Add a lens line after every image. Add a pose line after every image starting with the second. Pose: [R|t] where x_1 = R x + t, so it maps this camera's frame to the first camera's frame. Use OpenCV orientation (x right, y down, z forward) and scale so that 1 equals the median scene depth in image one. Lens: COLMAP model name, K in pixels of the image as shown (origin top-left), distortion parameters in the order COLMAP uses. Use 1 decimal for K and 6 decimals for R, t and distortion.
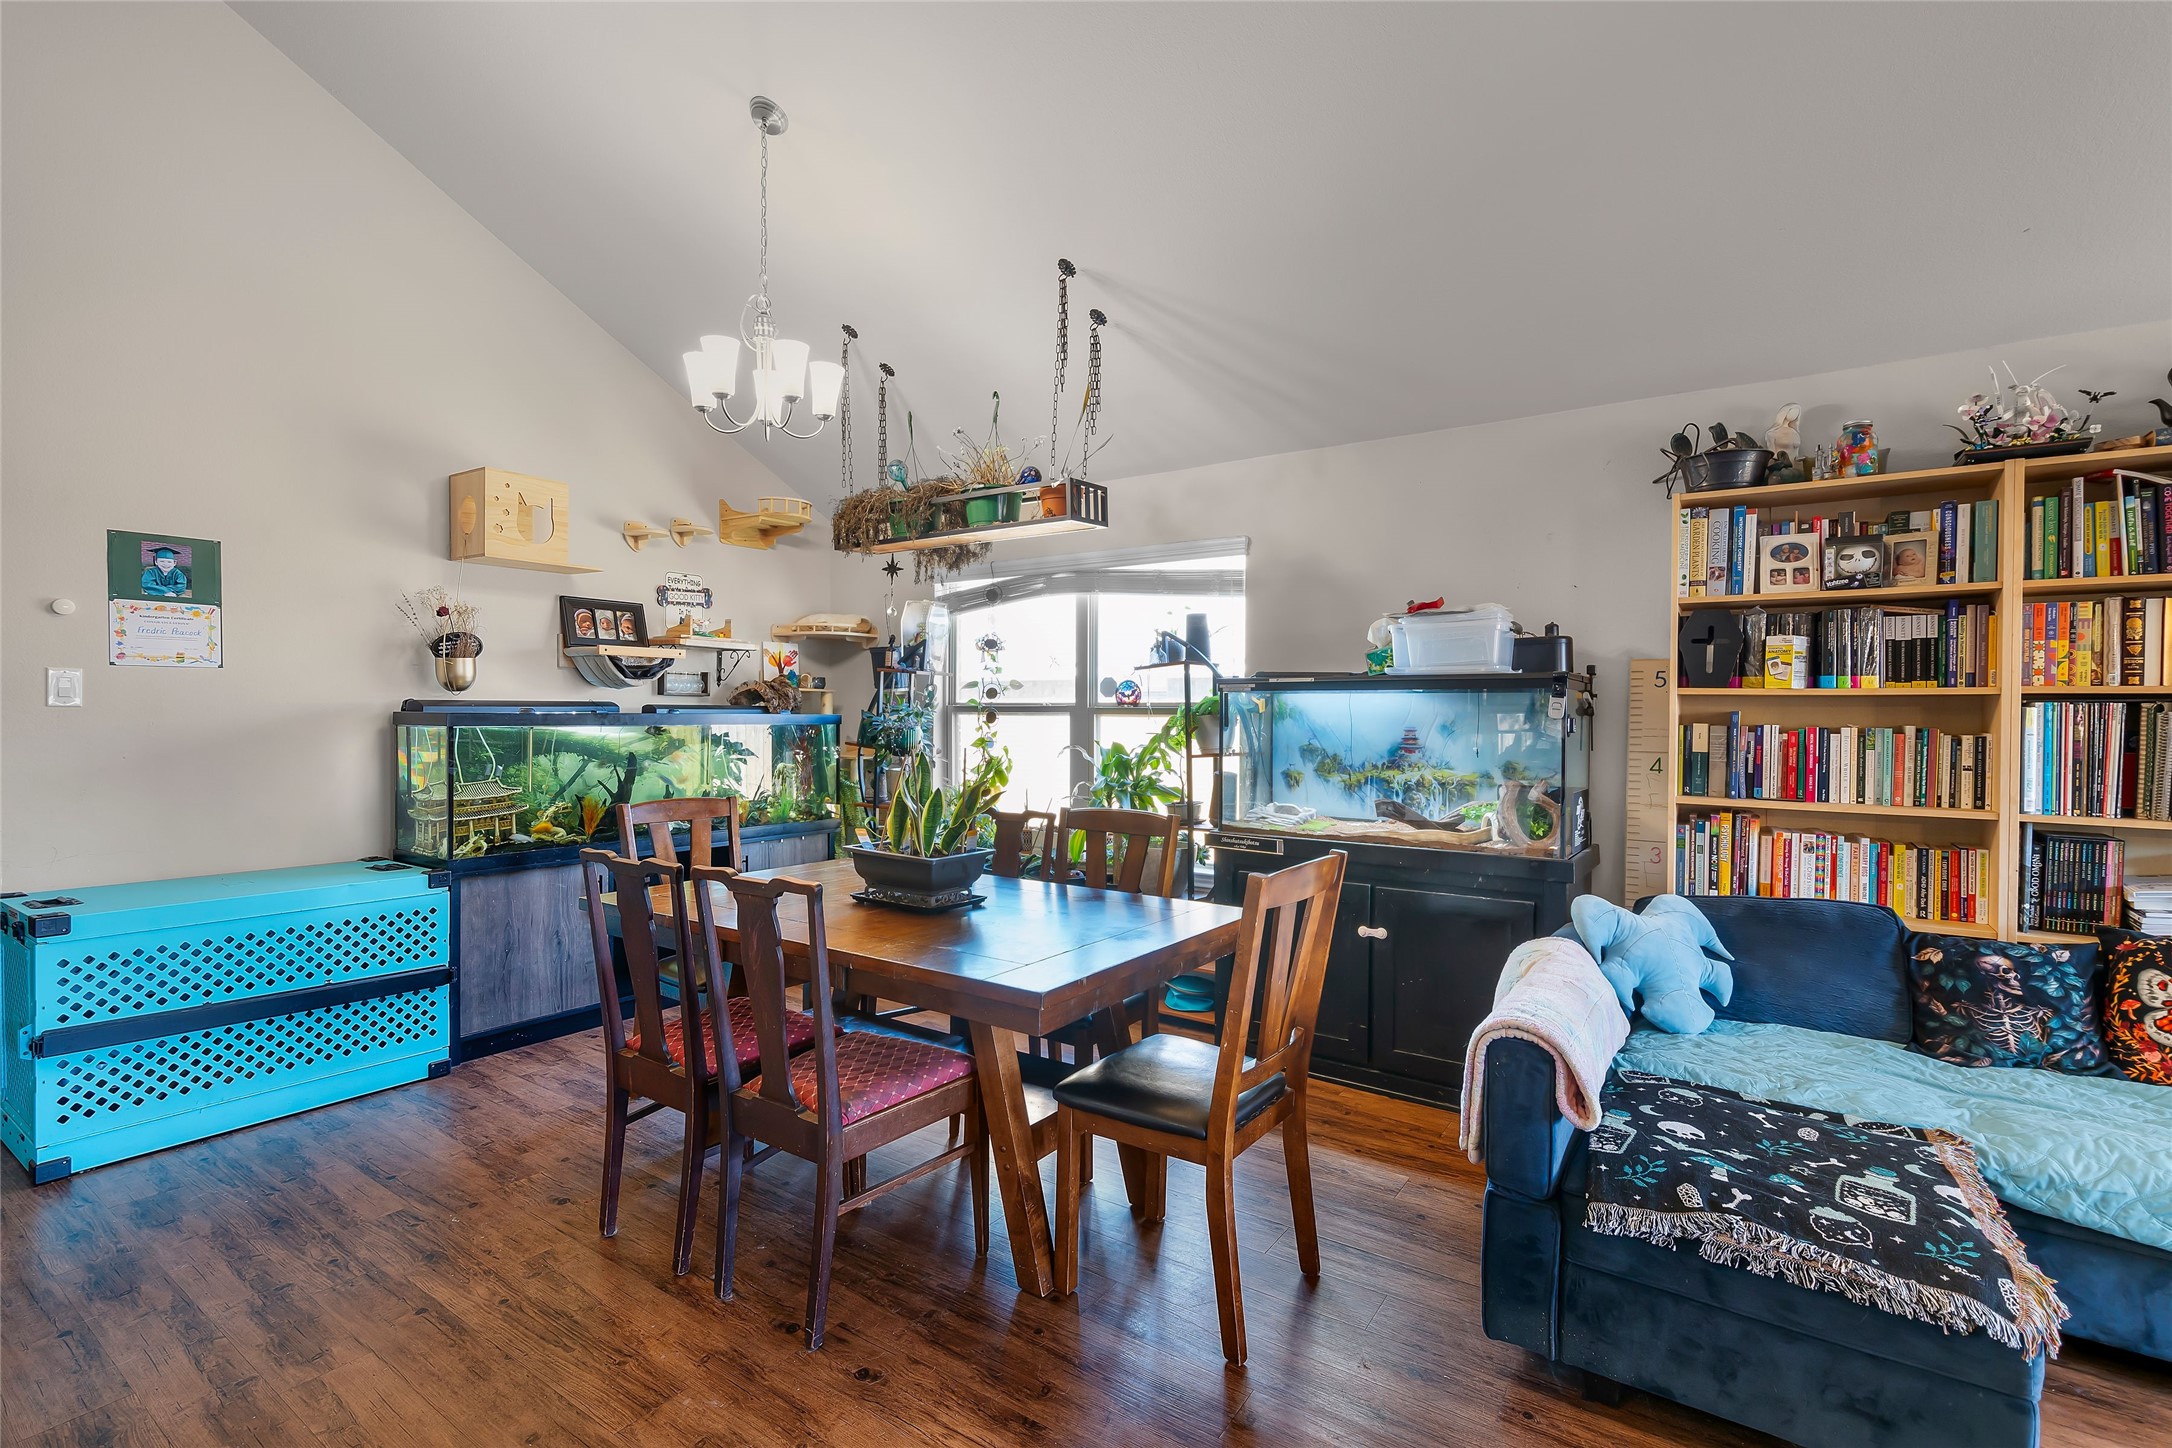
lens RADIAL K [[999.5, 0, 1100.8], [0, 999.5, 711.9], [0, 0, 1]] dist [-0.002585, 0.000849]
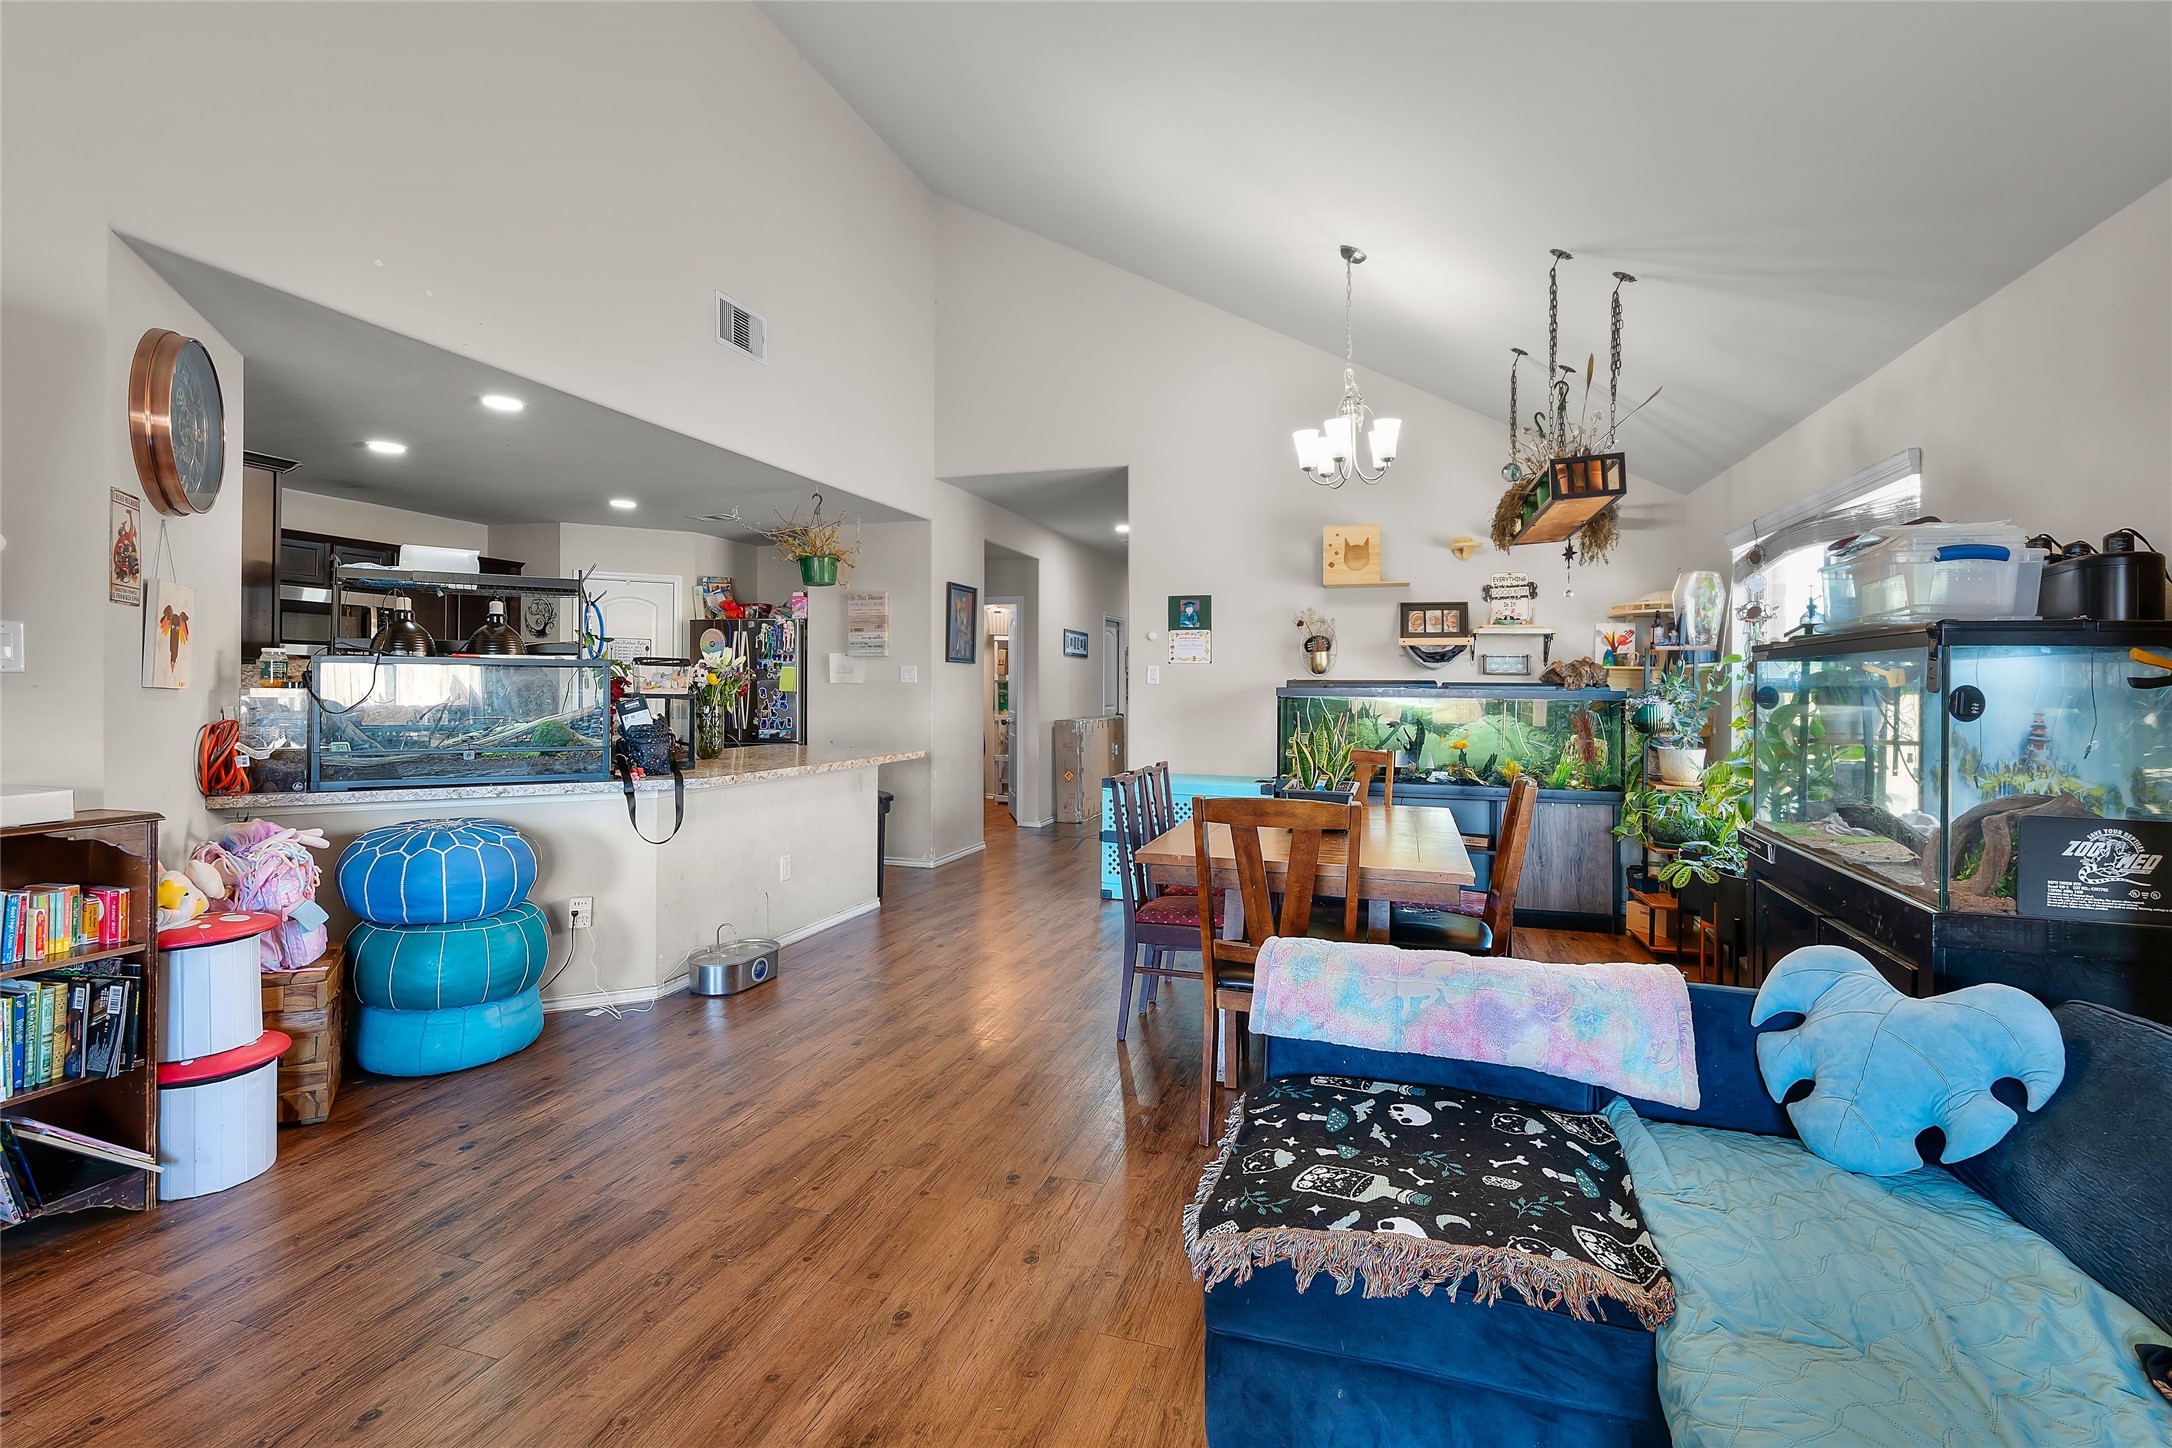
lens RADIAL K [[999.5, 0, 1061.9], [0, 999.5, 673.2], [0, 0, 1]] dist [-0.002585, 0.000849]
pose [[0.253060, -0.014608, -0.967340, 0.987739], [-0.006161, 0.999841, -0.016710, 0.009022], [0.967431, 0.010189, 0.252929, 0.295958]]
